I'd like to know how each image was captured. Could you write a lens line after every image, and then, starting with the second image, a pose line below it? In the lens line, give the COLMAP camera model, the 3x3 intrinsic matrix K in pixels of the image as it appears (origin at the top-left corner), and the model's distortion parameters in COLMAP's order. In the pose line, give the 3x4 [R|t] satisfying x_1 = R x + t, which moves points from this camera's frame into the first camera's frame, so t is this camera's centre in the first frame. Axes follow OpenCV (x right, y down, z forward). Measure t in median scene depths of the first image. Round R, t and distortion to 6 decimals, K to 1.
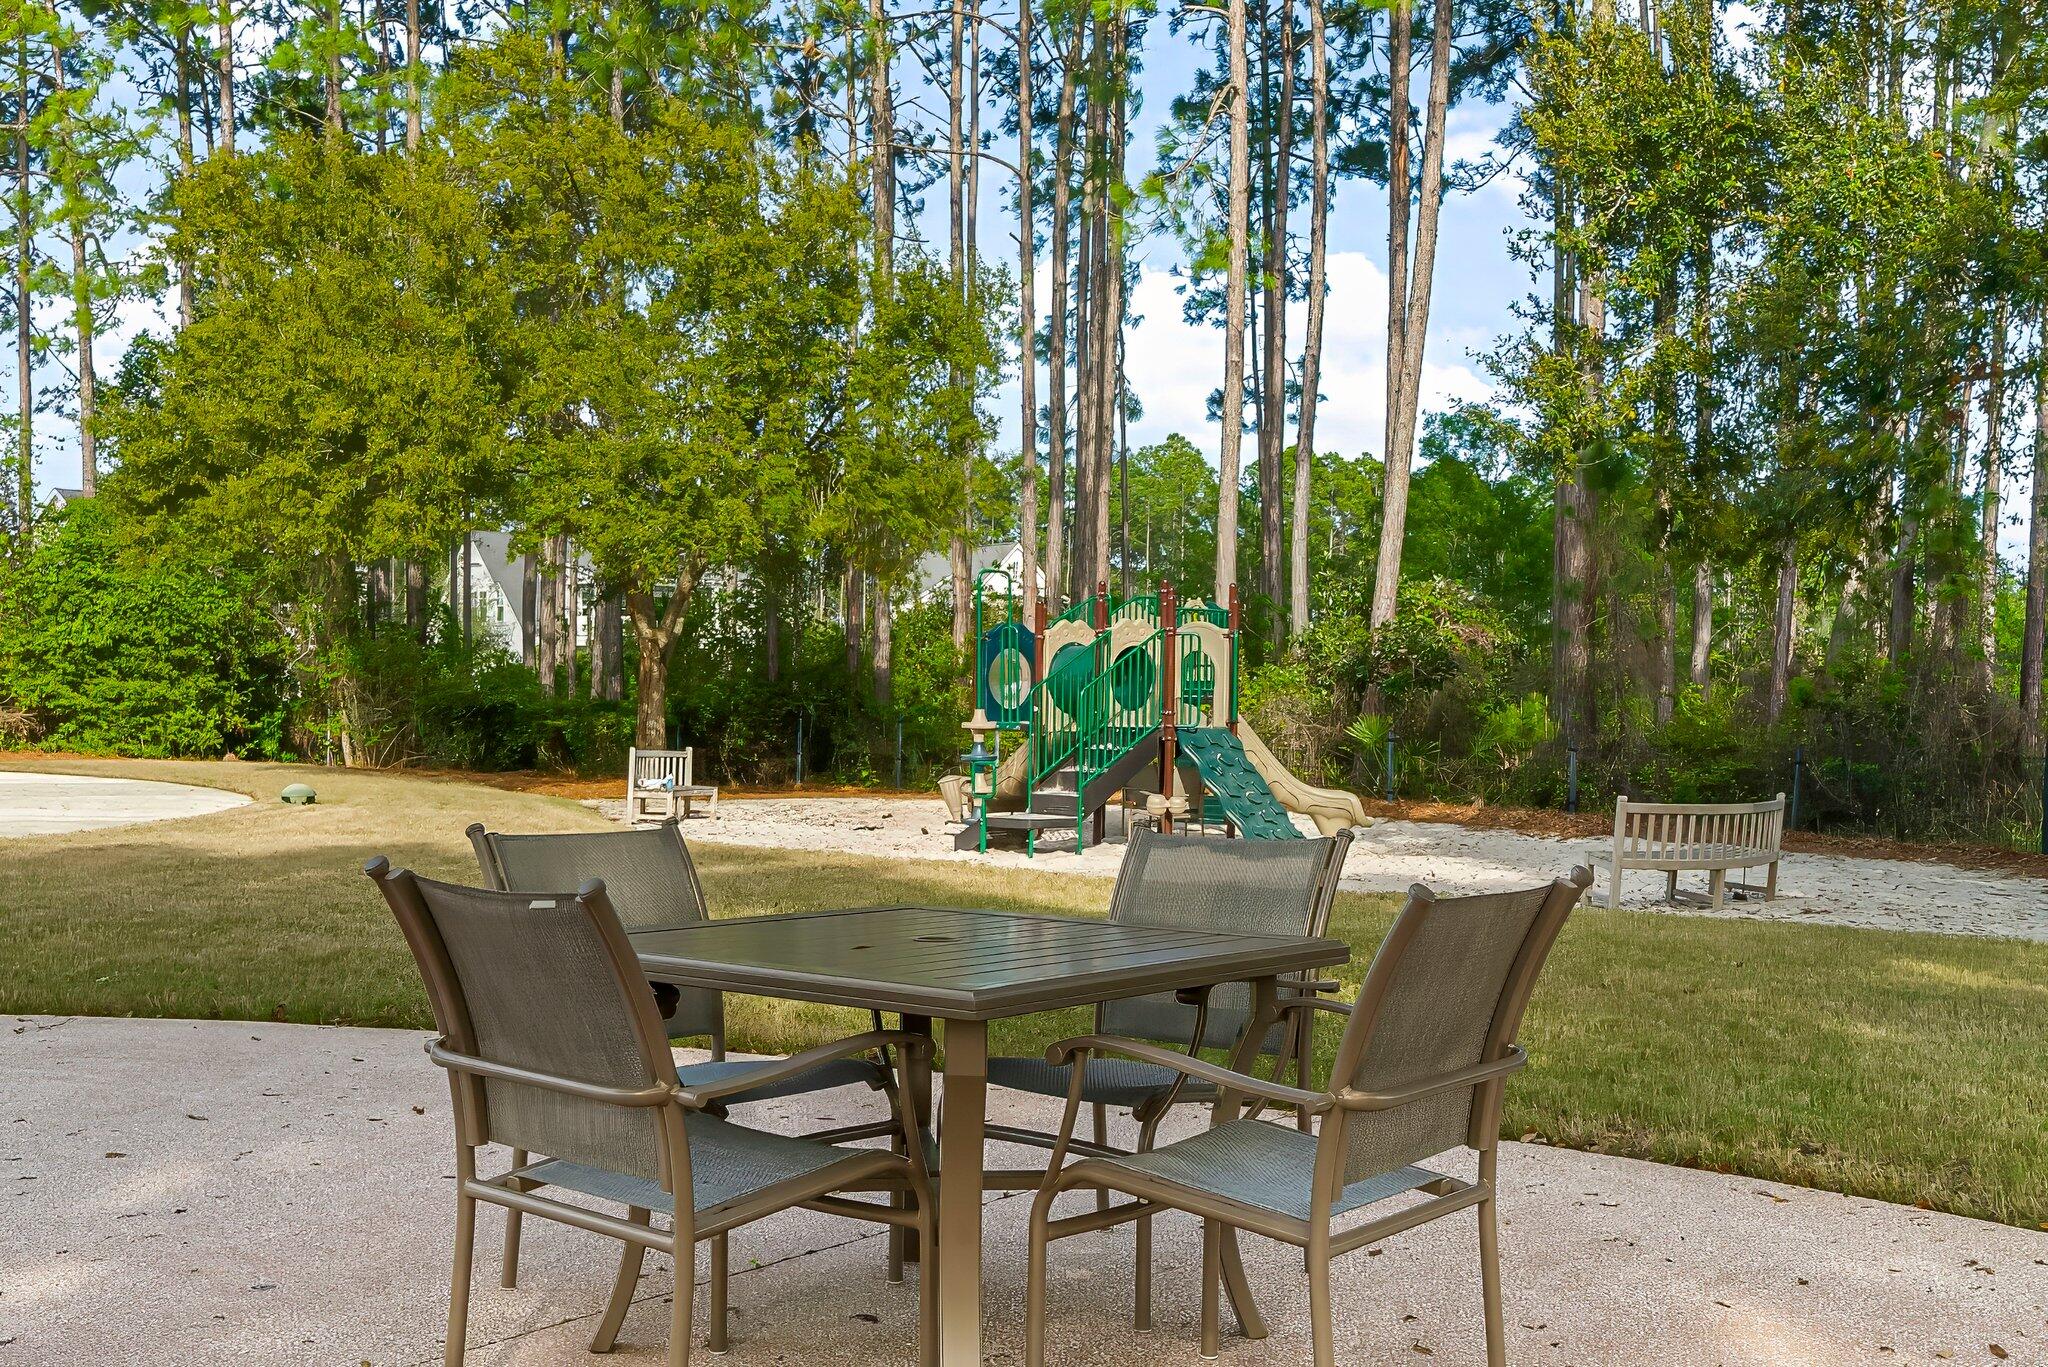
lens RADIAL K [[2095.5, 0, 1012.7], [0, 2095.5, 678.4], [0, 0, 1]] dist [0.005401, 0.000000]
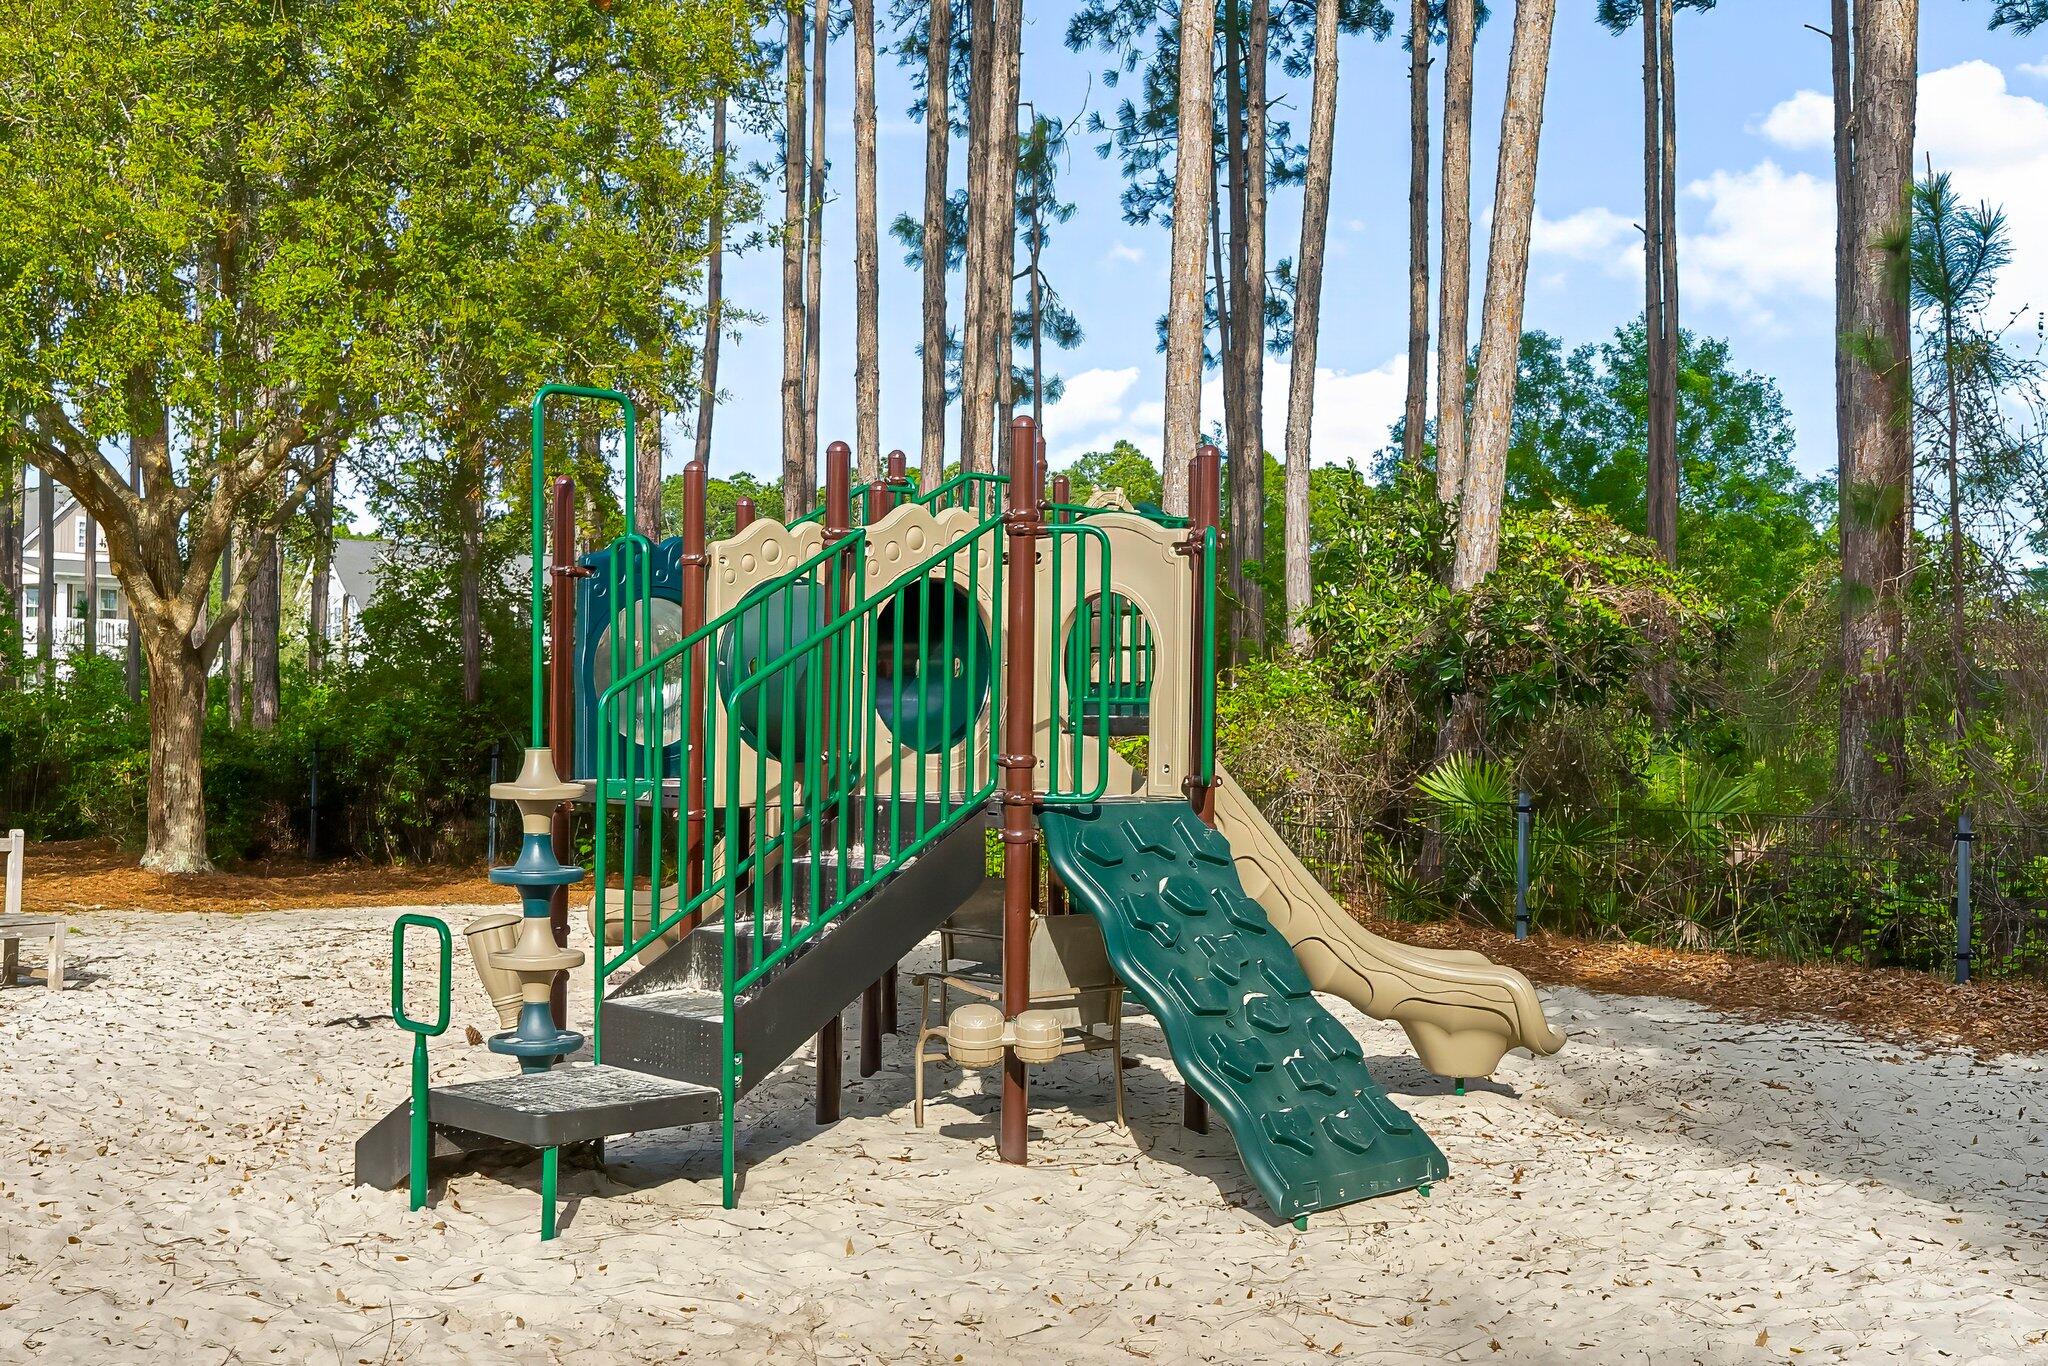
lens RADIAL K [[2095.5, 0, 1032.7], [0, 2095.5, 689.6], [0, 0, 1]] dist [0.005401, 0.000000]
pose [[0.999490, -0.000676, 0.031932, 0.048815], [0.000943, 0.999965, -0.008331, 0.005667], [-0.031925, 0.008357, 0.999455, 0.484781]]
